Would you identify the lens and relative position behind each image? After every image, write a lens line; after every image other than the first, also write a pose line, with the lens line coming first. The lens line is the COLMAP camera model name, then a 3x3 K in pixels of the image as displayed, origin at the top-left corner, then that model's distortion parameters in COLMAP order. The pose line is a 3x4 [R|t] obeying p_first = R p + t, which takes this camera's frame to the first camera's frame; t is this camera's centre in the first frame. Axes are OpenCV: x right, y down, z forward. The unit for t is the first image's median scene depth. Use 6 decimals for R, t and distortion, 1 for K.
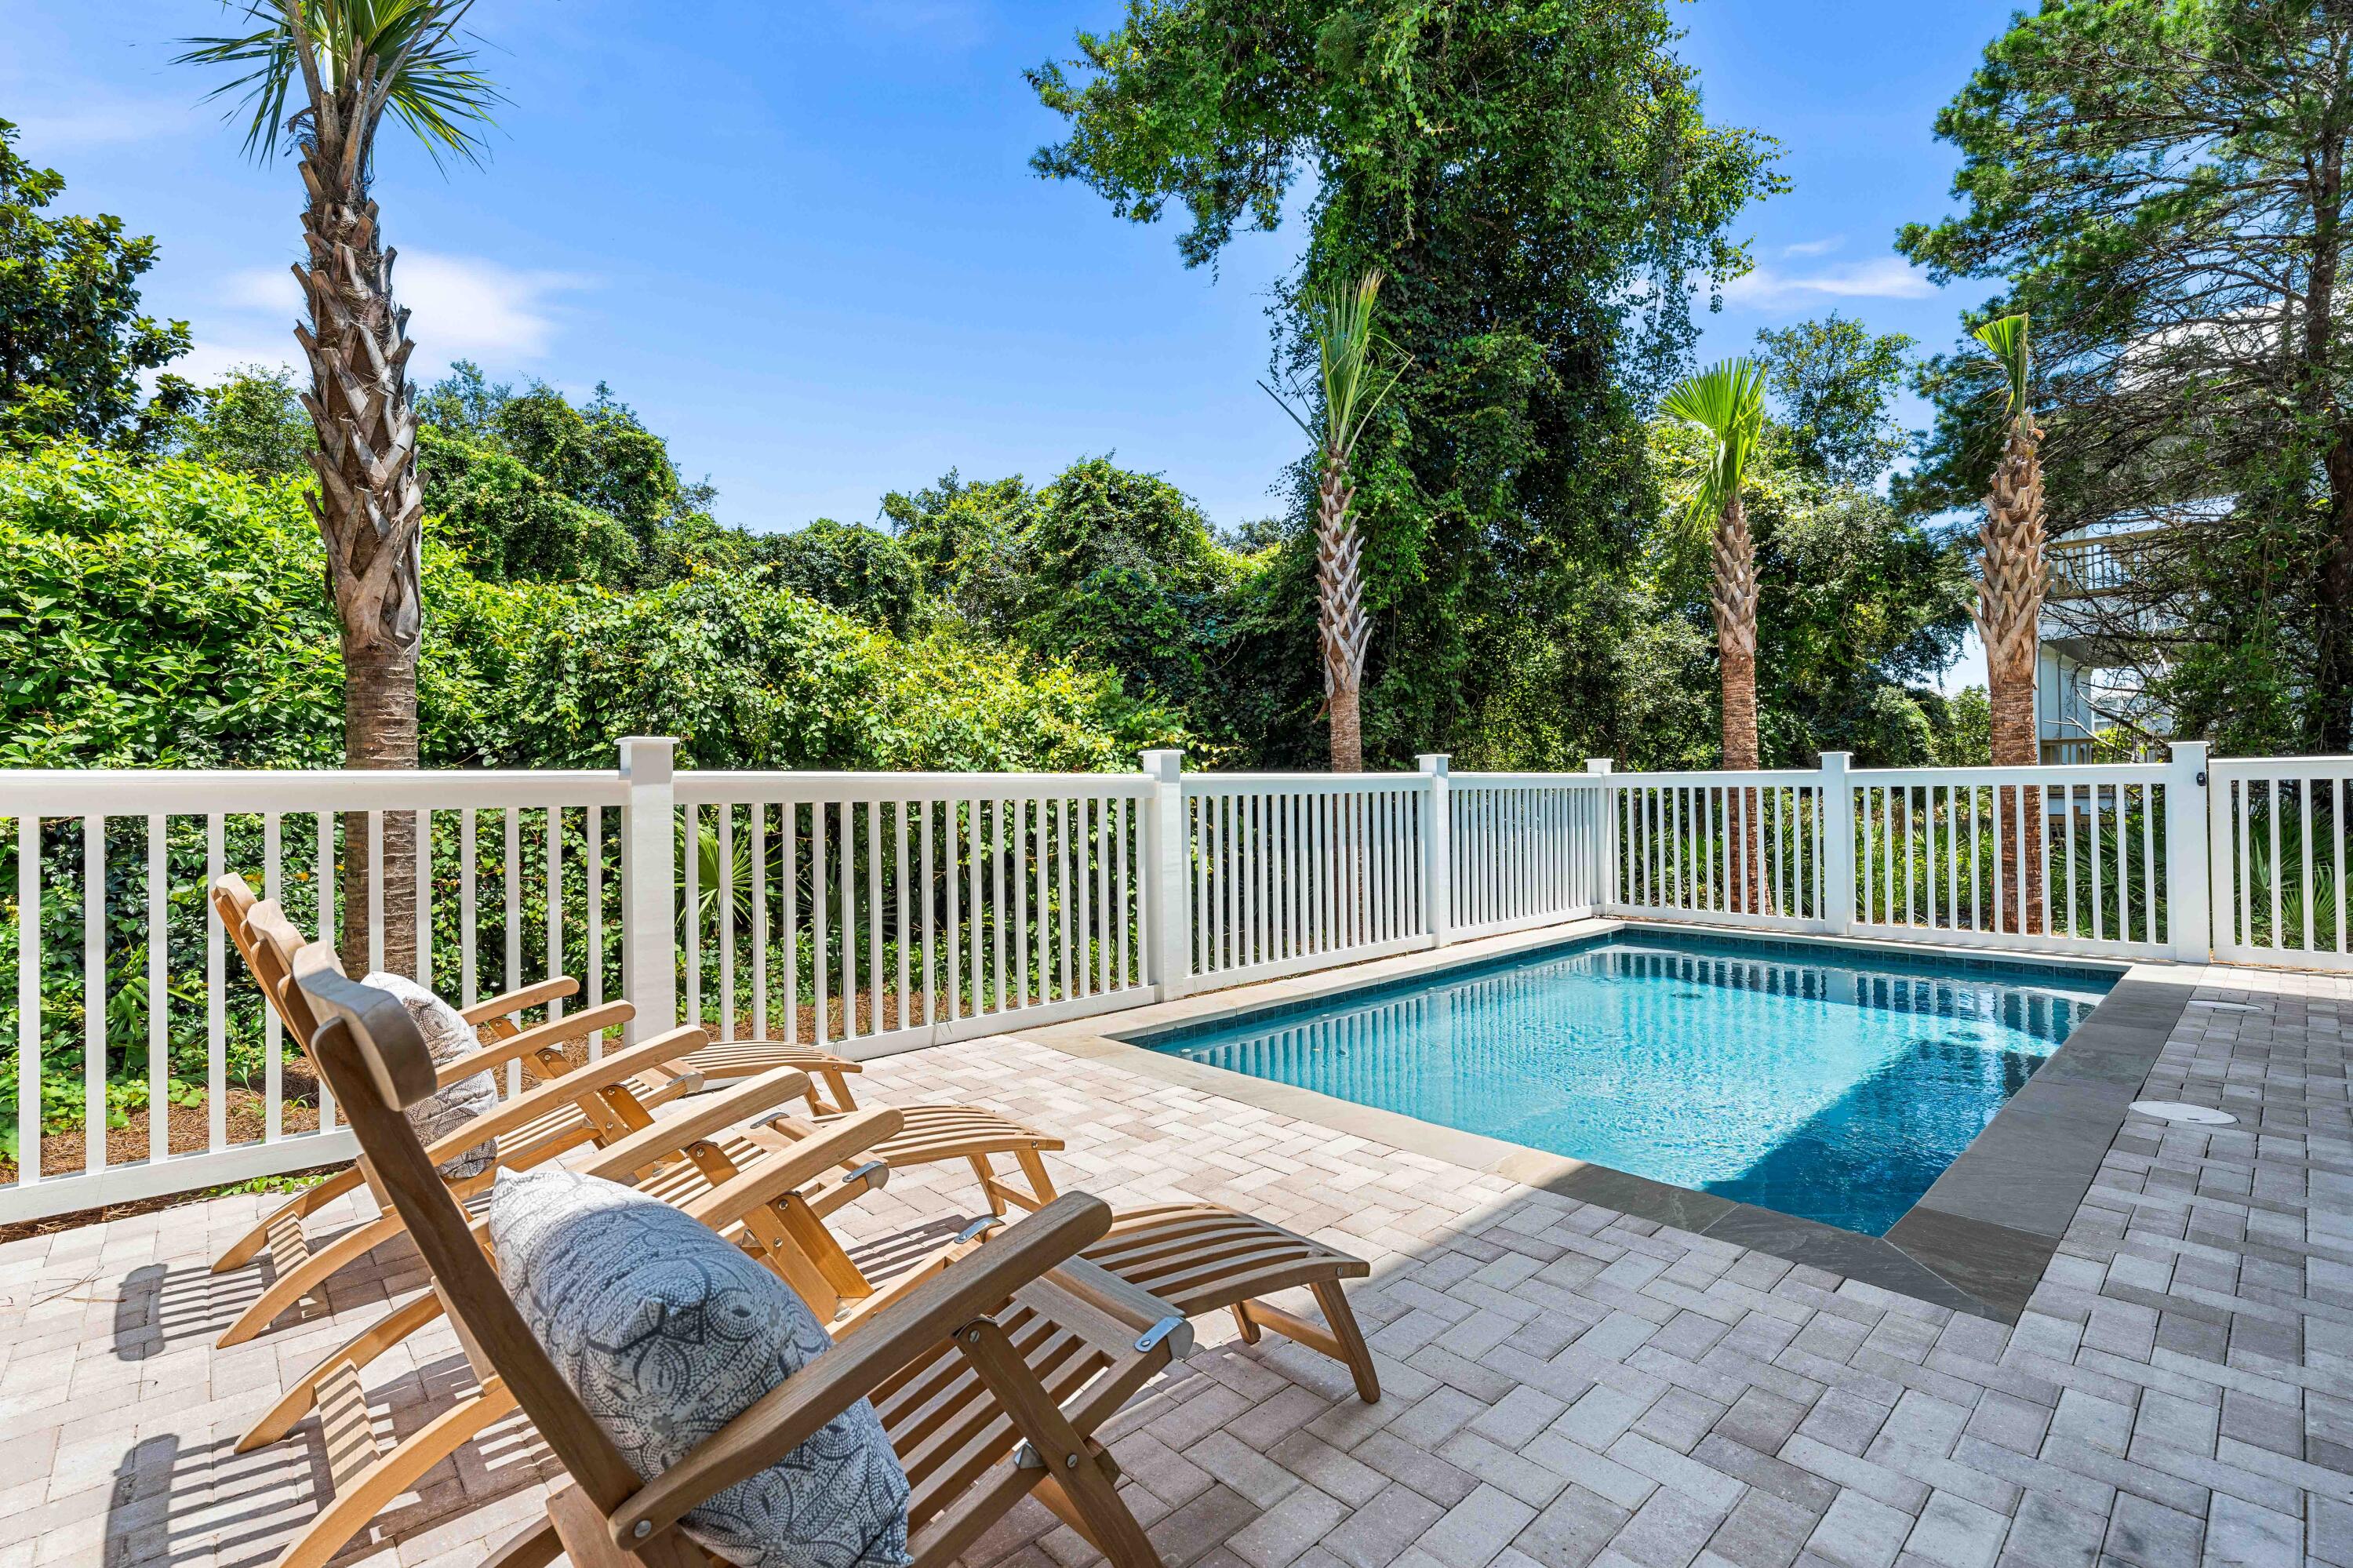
lens RADIAL K [[1059.4, 0, 1200.2], [0, 1059.4, 785.1], [0, 0, 1]] dist [-0.000455, -0.000160]
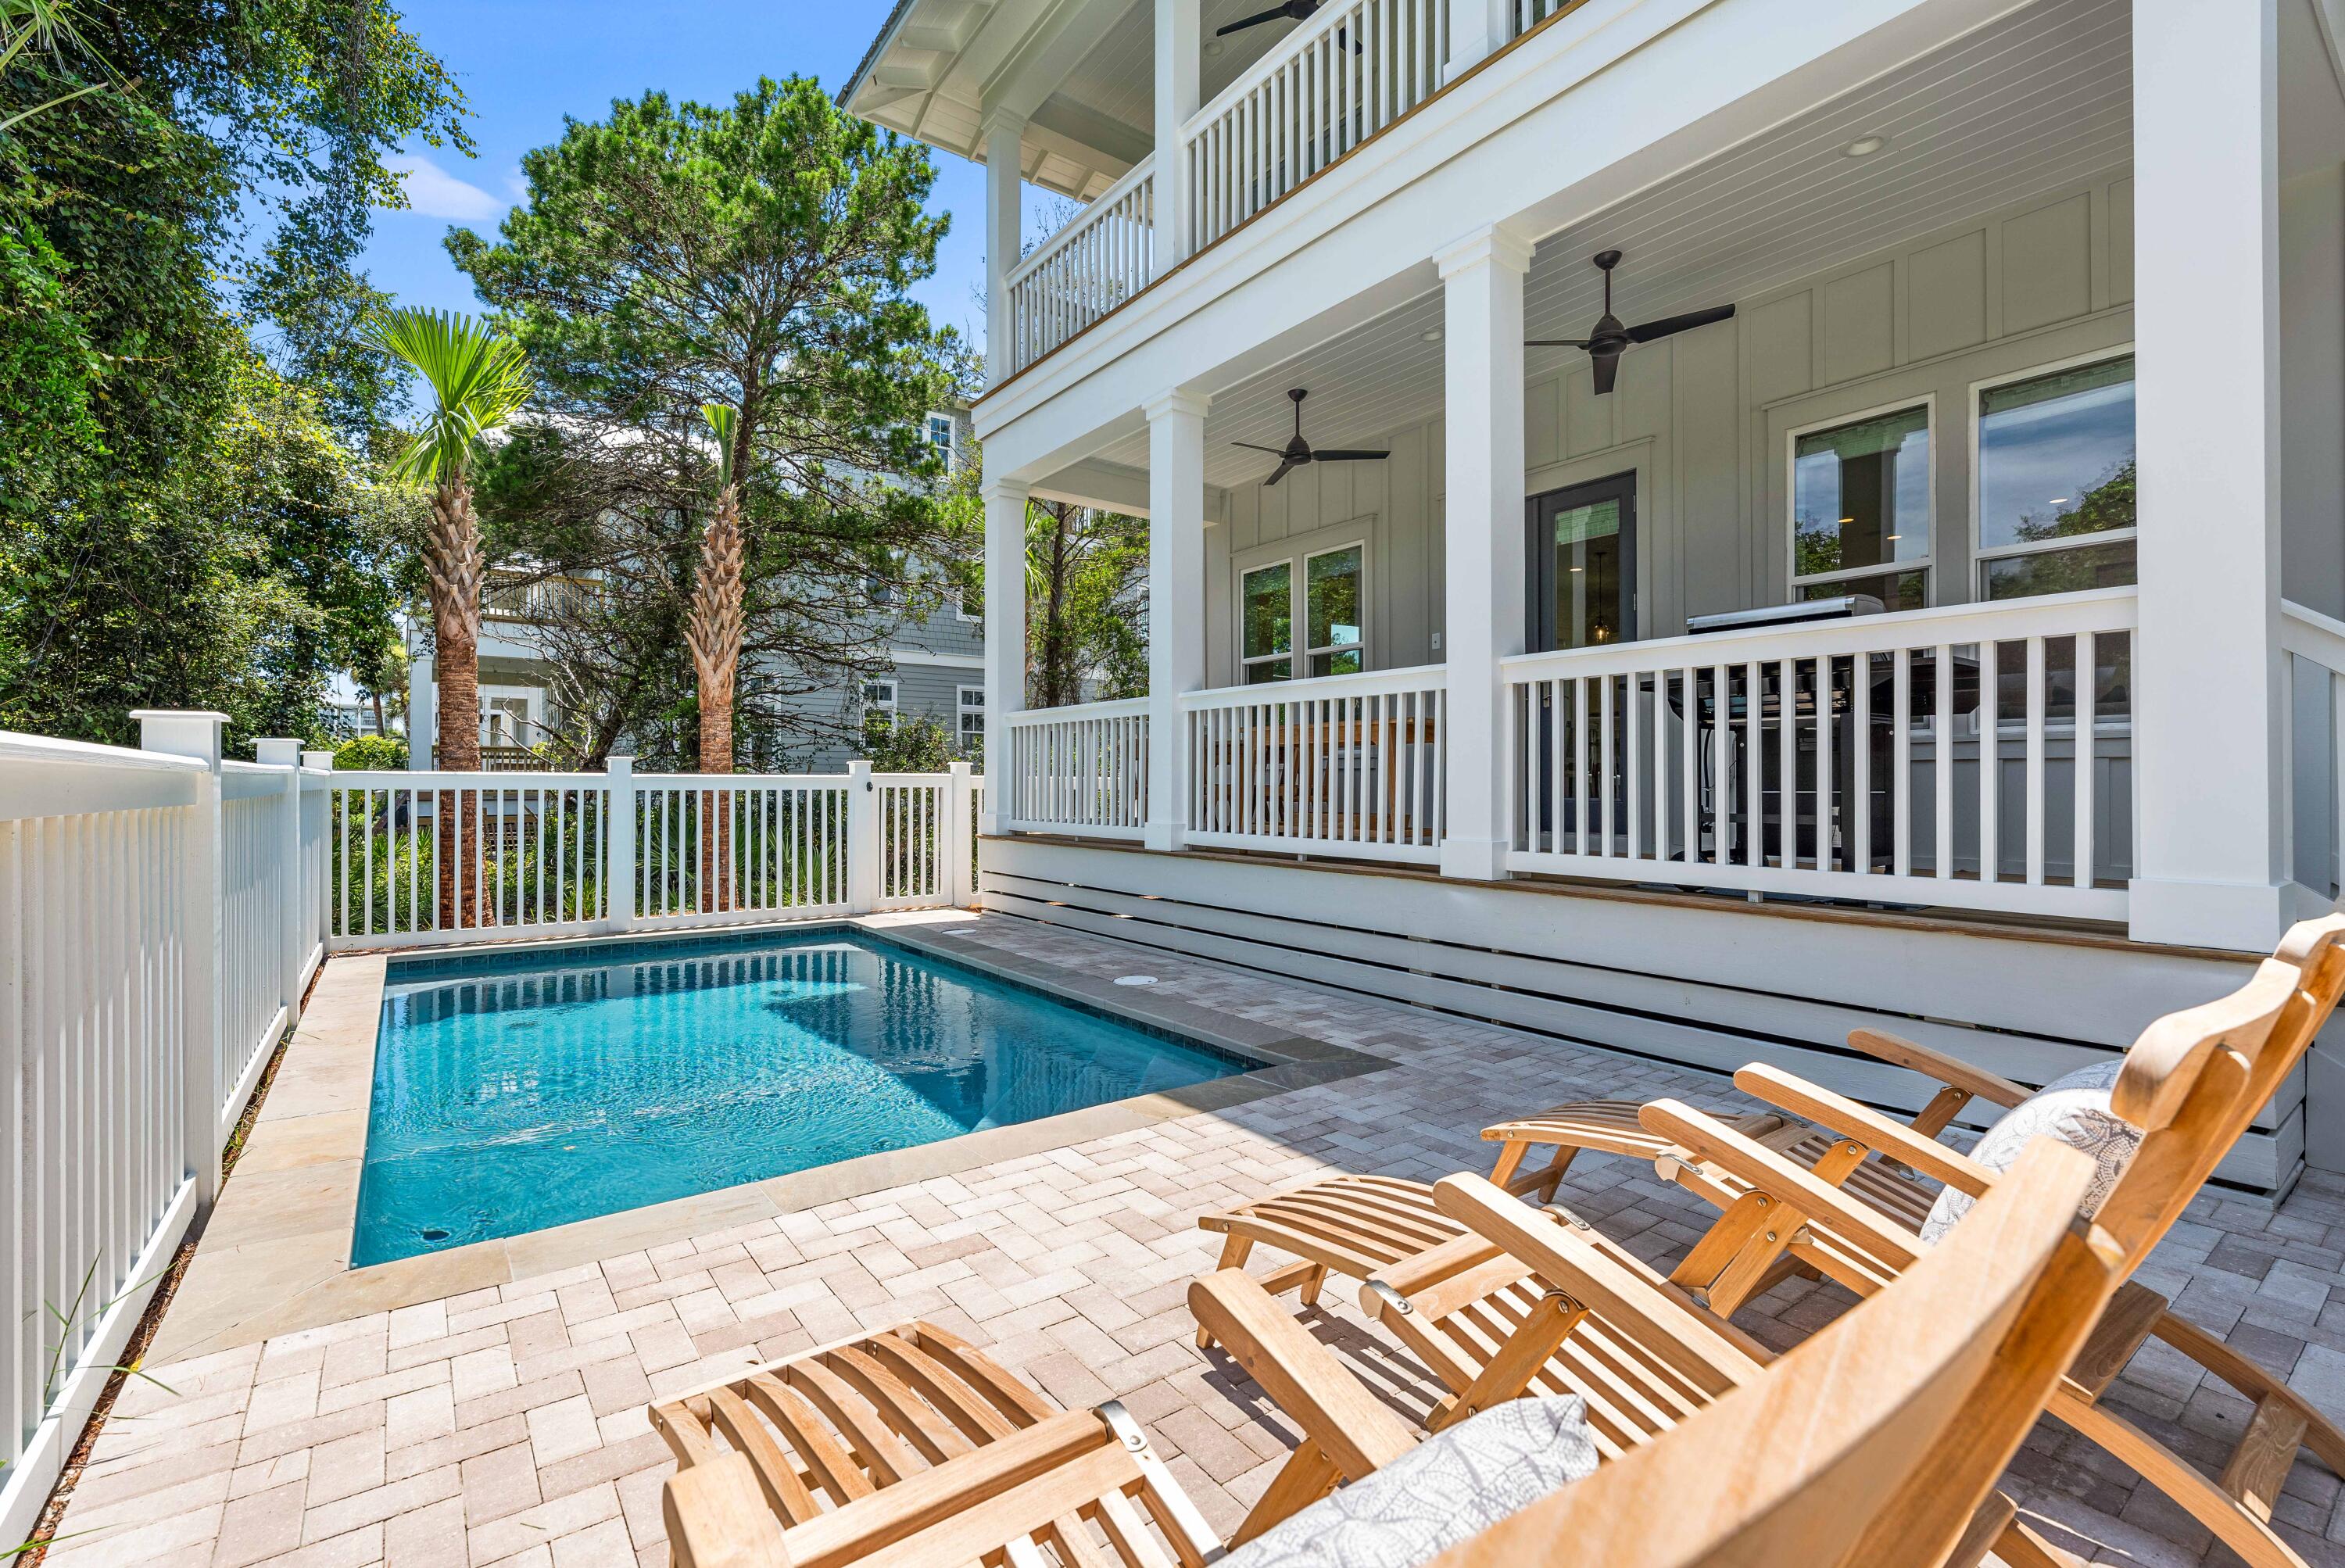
lens RADIAL K [[1029.5, 0, 1172.5], [0, 1029.5, 784.0], [0, 0, 1]] dist [0.000617, 0.000217]
pose [[0.119011, 0.011986, 0.992821, -0.622464], [-0.006401, 0.999916, -0.011304, 0.006725], [-0.992872, -0.005009, 0.119077, 0.627760]]
